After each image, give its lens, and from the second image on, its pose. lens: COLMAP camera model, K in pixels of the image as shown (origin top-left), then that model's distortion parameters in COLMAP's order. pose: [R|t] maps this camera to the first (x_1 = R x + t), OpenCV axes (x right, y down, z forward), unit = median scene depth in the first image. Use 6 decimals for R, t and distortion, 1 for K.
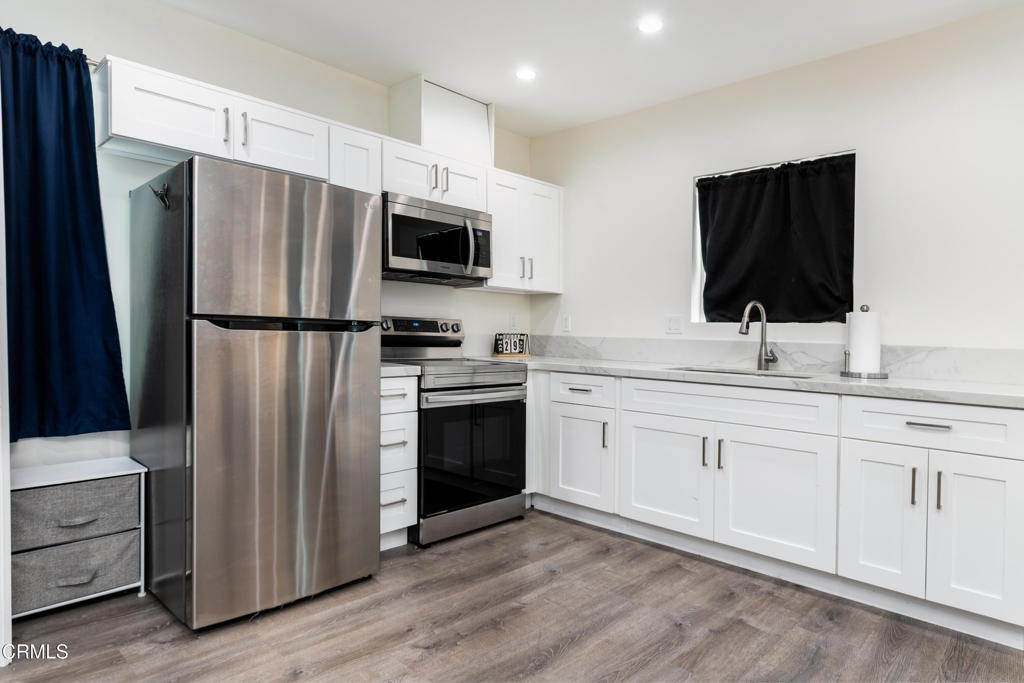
lens RADIAL K [[587.7, 0, 510.5], [0, 587.7, 346.4], [0, 0, 1]] dist [0.003238, 0.000981]
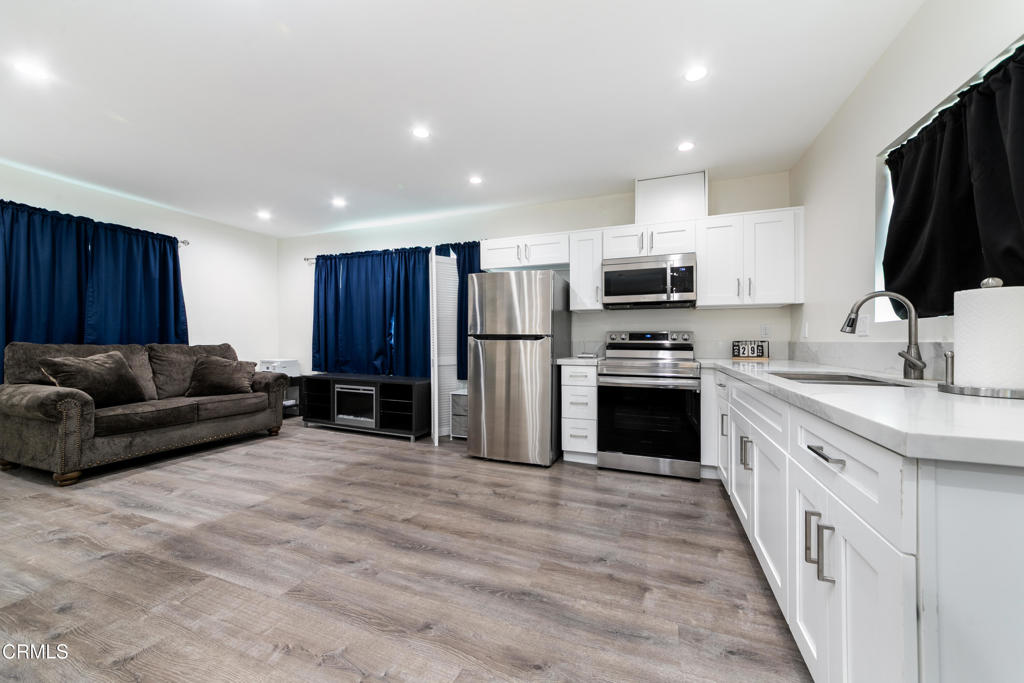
lens RADIAL K [[367.1, 0, 536.7], [0, 367.1, 350.2], [0, 0, 1]] dist [-0.002479, 0.002250]
pose [[0.426622, 0.000442, -0.904430, 0.721005], [-0.016211, 0.999843, -0.007158, 0.014862], [0.904285, 0.017716, 0.426562, 0.388519]]
